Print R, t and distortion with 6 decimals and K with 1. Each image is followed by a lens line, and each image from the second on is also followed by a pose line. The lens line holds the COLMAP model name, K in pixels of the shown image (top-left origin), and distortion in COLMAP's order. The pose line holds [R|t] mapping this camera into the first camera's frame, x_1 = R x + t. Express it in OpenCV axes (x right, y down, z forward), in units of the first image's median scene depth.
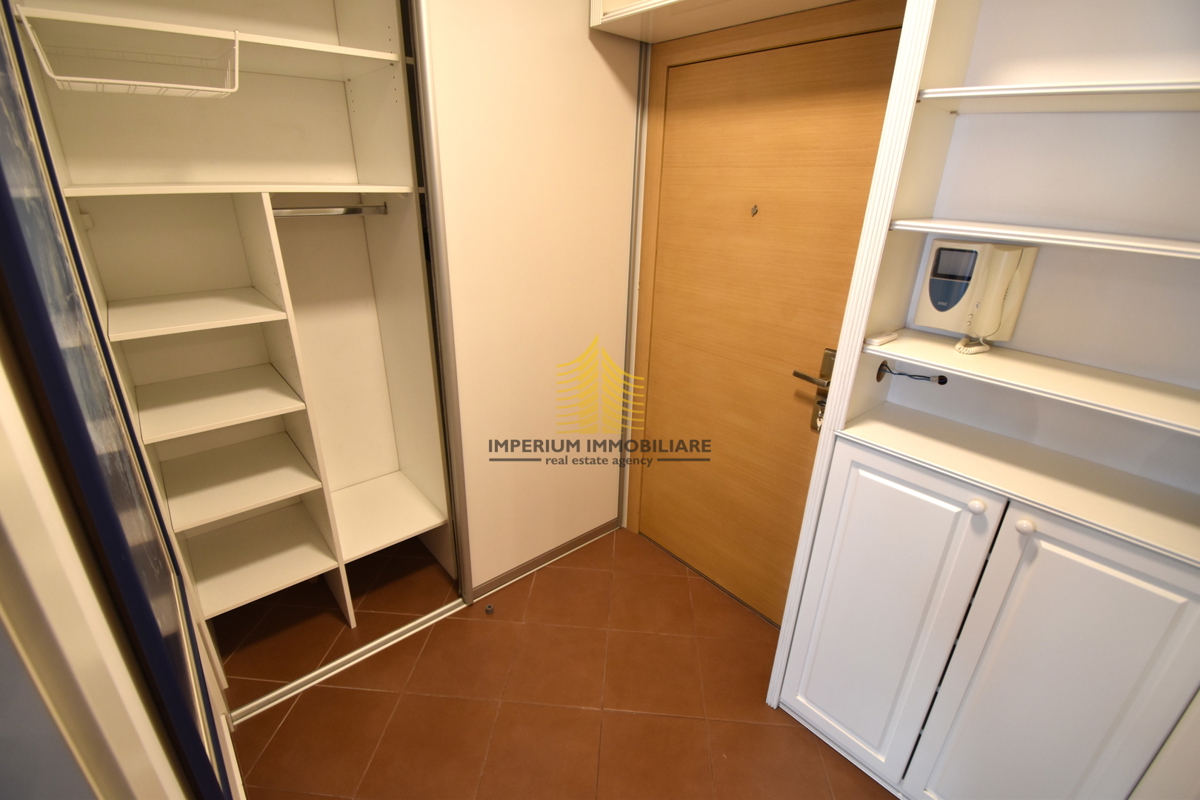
lens RADIAL K [[532.2, 0, 595.5], [0, 532.2, 418.3], [0, 0, 1]] dist [0.020240, -0.019377]
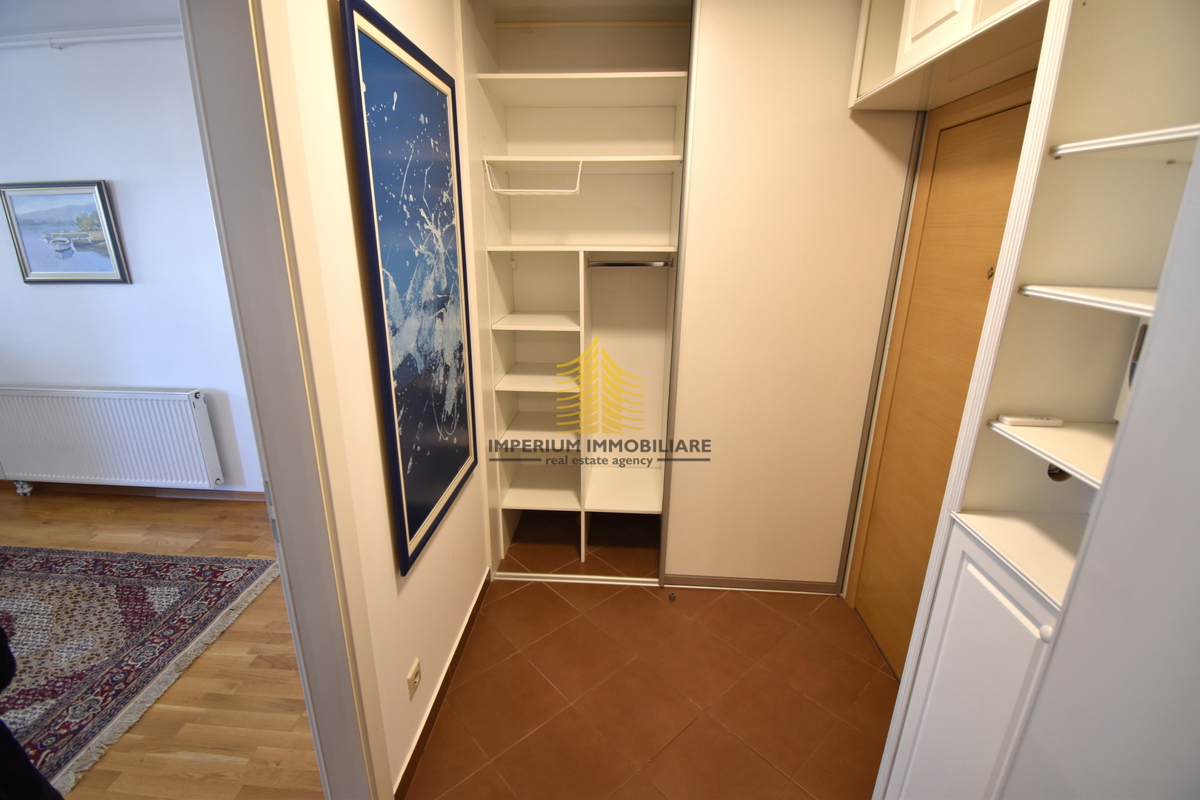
lens RADIAL K [[532.2, 0, 595.5], [0, 532.2, 418.3], [0, 0, 1]] dist [0.020240, -0.019377]
pose [[0.714090, 0.215691, -0.665997, 0.455697], [-0.278473, 0.960364, 0.012443, 0.020517], [0.642283, 0.176577, 0.745850, -0.055390]]
